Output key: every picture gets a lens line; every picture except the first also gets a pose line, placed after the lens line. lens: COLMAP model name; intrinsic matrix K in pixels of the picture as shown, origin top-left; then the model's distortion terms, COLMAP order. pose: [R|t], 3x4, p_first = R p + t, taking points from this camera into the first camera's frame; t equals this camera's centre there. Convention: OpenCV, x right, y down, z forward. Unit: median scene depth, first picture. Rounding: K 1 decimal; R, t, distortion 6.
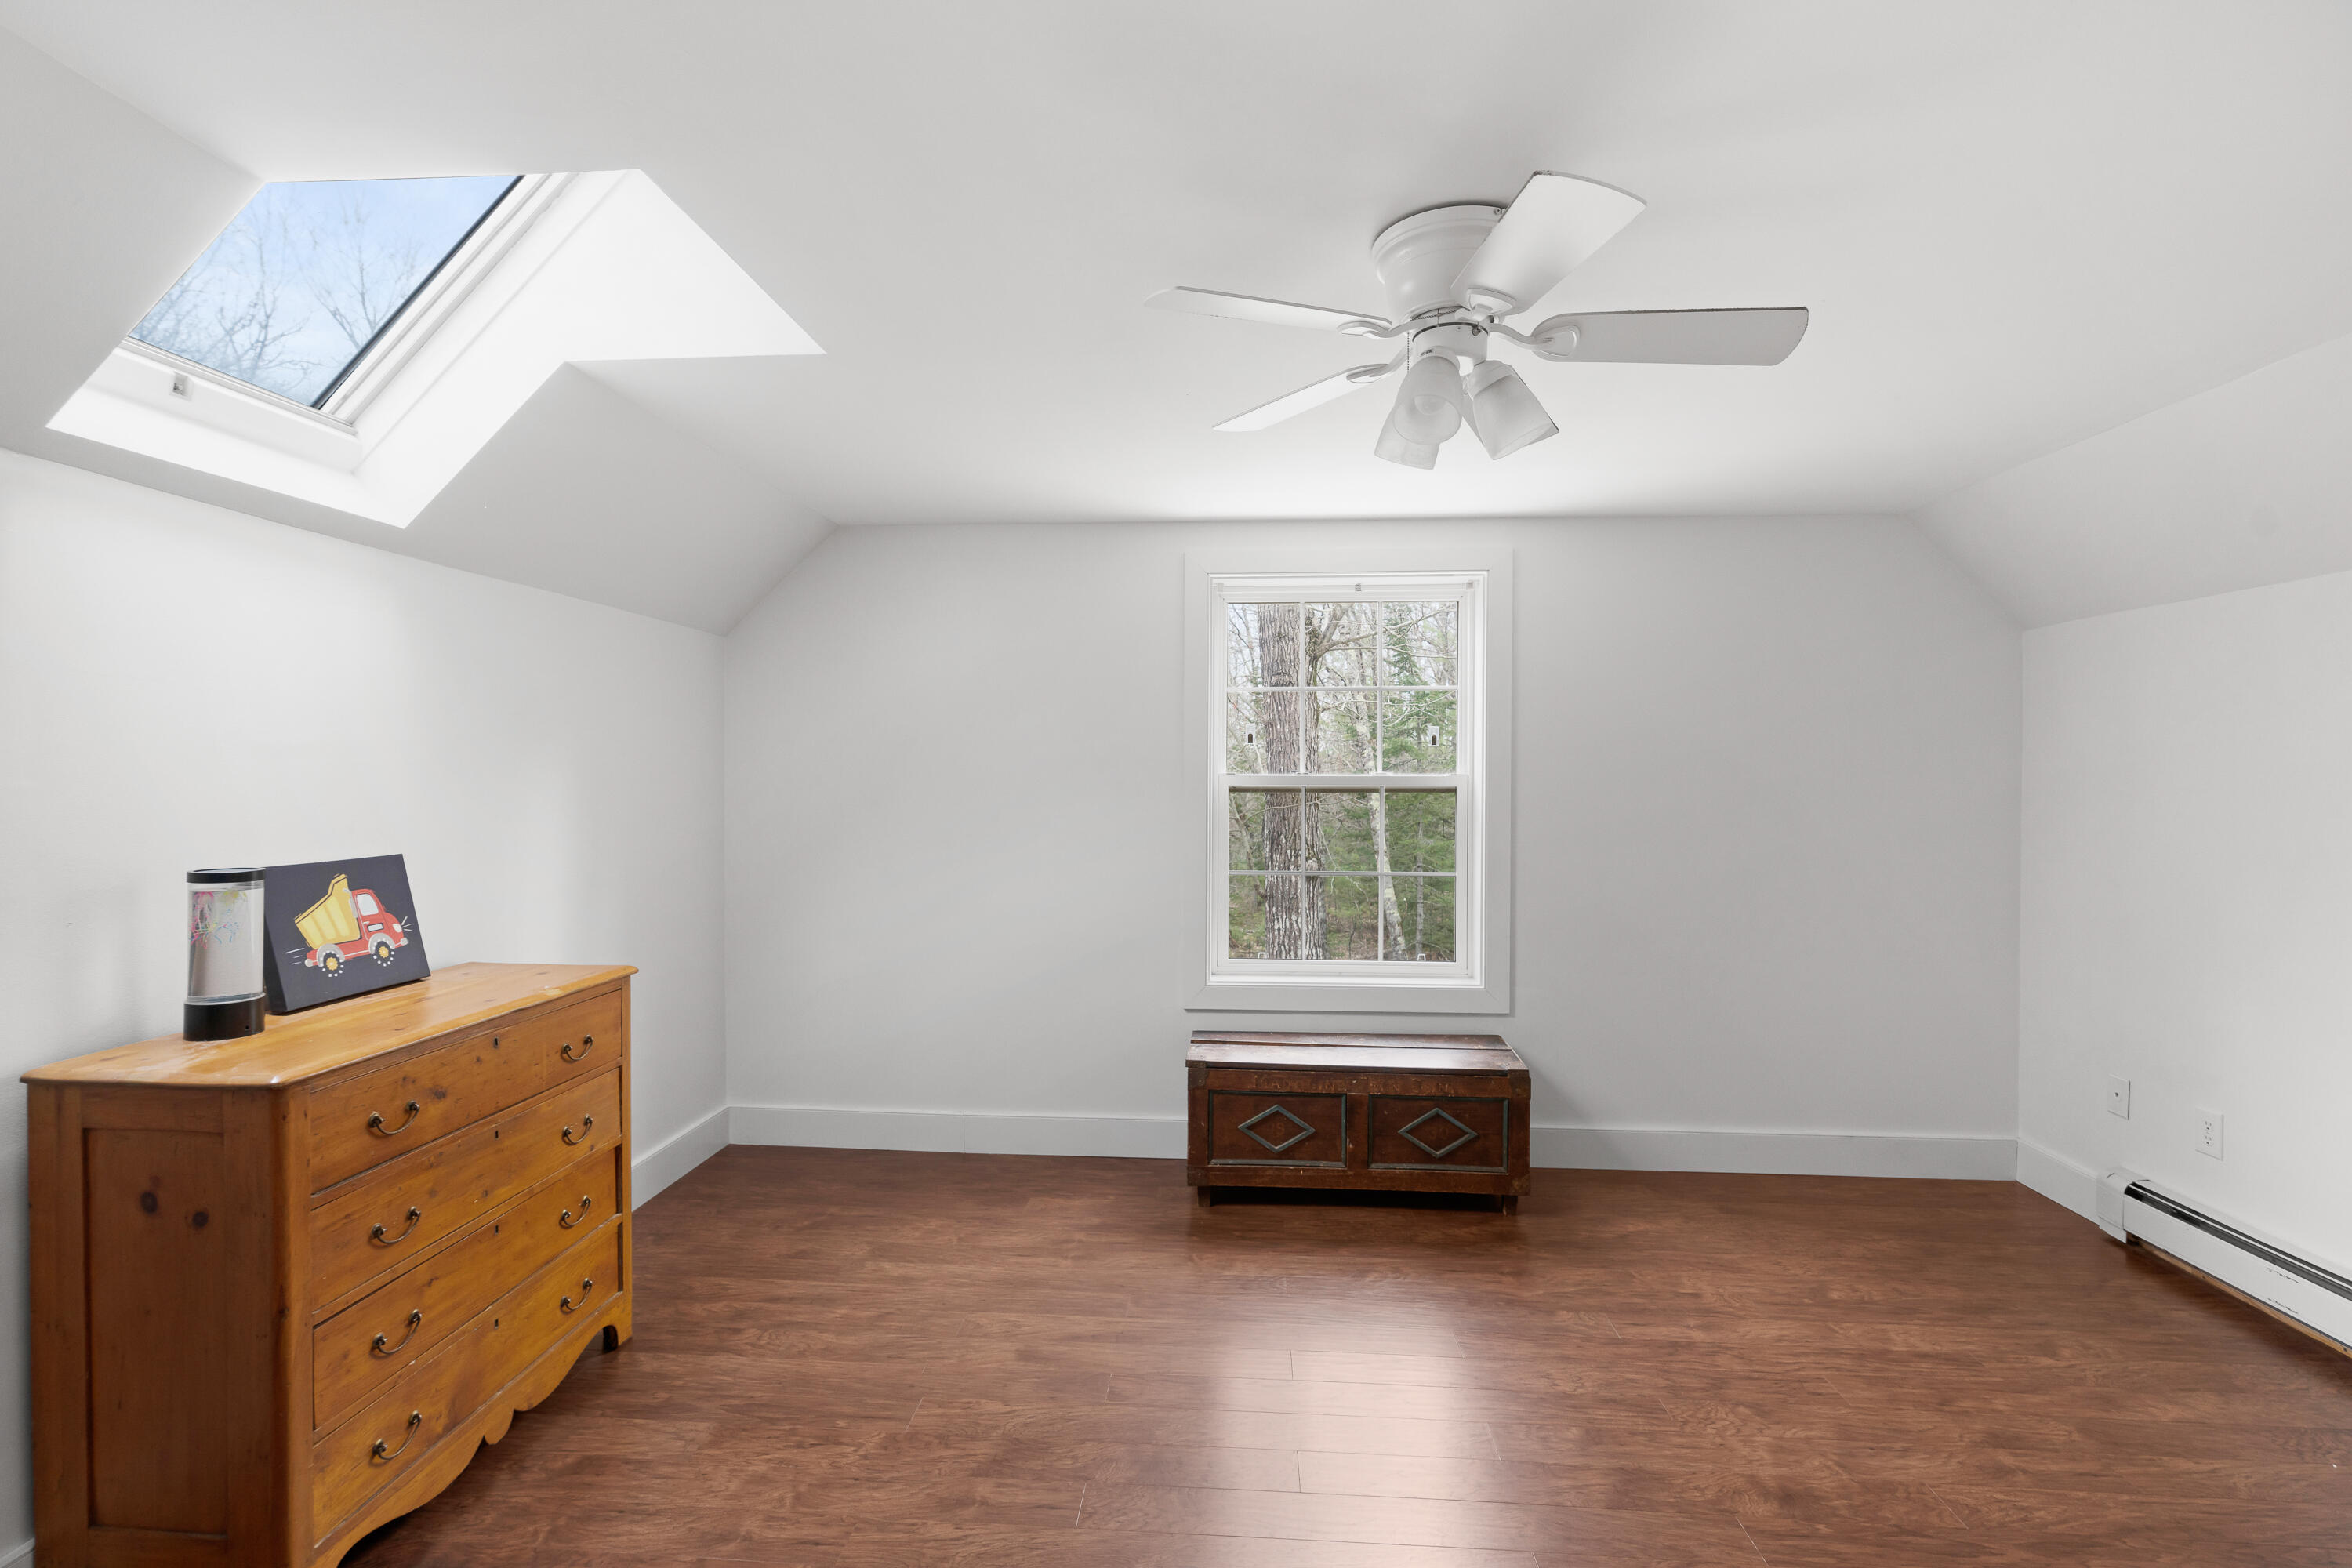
lens RADIAL K [[1075.5, 0, 1162.4], [0, 1075.5, 780.9], [0, 0, 1]] dist [0.000349, 0.000415]
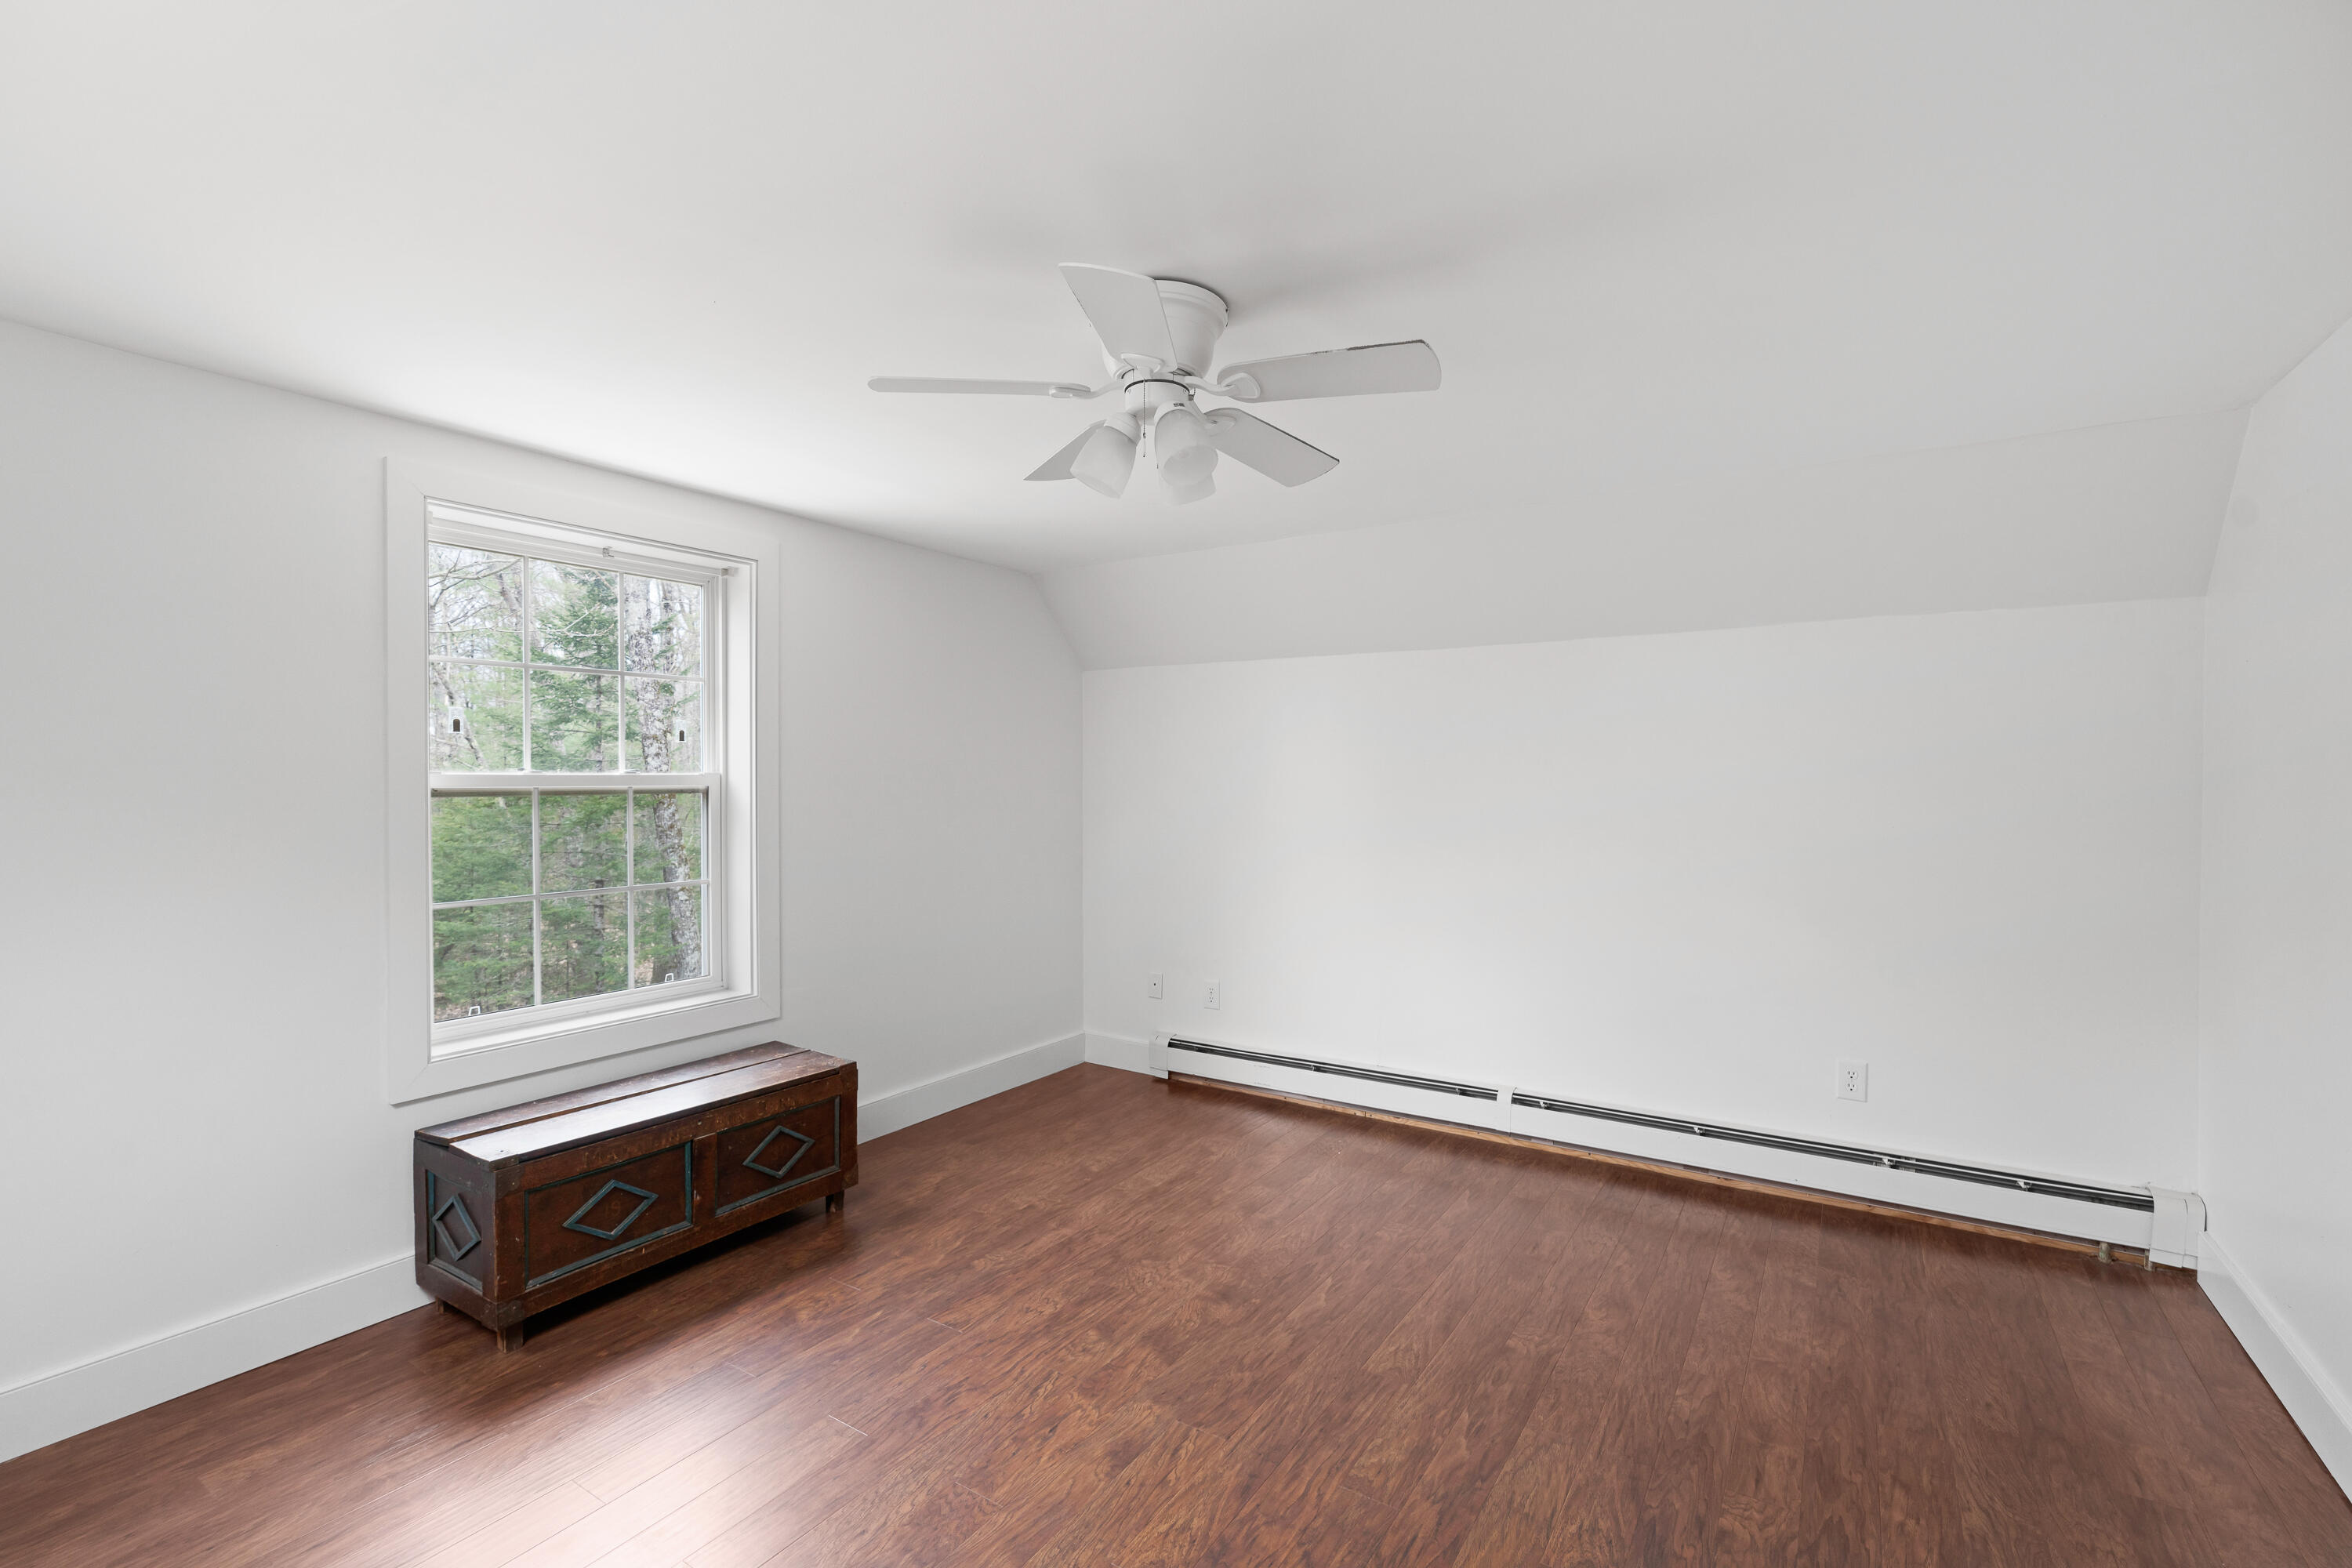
lens RADIAL K [[1059.5, 0, 1175.6], [0, 1059.5, 777.3], [0, 0, 1]] dist [-0.004832, 0.000936]
pose [[0.474740, -0.001511, 0.880125, -0.398920], [0.002355, 0.999997, 0.000447, -0.002444], [-0.880123, 0.001861, 0.474743, 0.249572]]
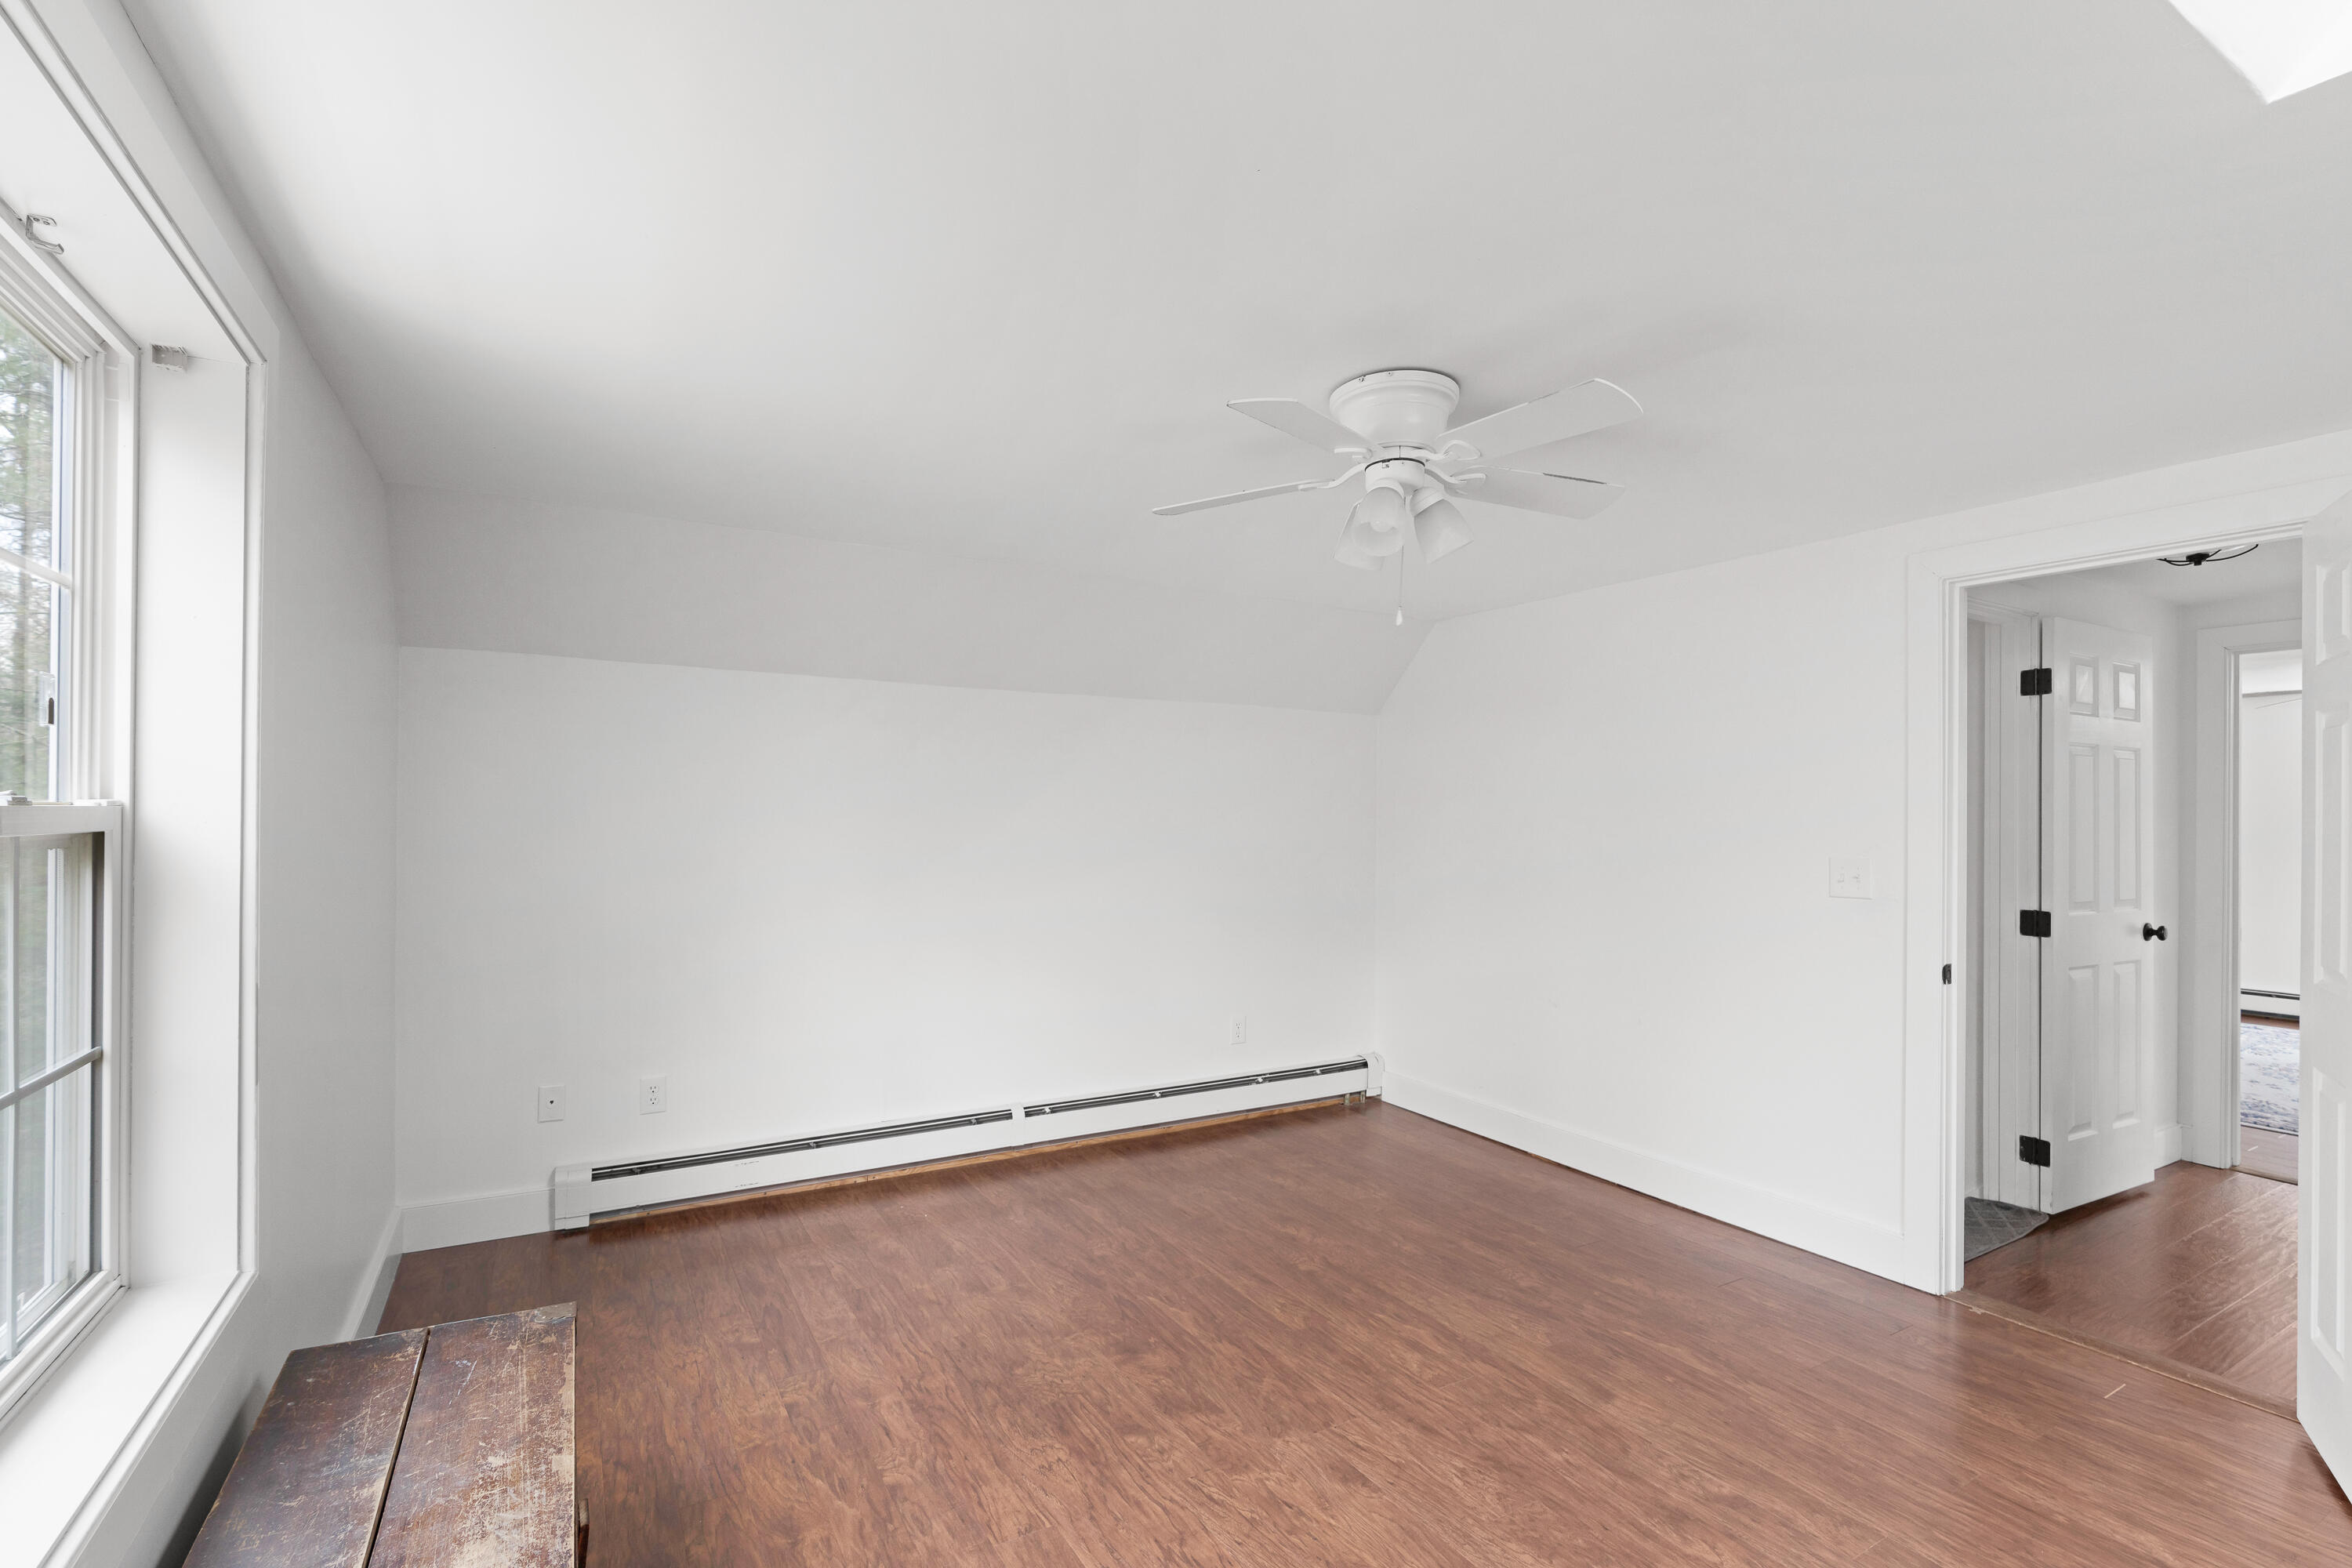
lens RADIAL K [[1069.0, 0, 1166.4], [0, 1069.0, 807.7], [0, 0, 1]] dist [-0.009578, 0.000182]
pose [[-0.580597, -0.001256, 0.814190, -0.323827], [-0.007552, 0.999964, -0.003843, -0.004271], [-0.814156, -0.008380, -0.580586, 1.067271]]
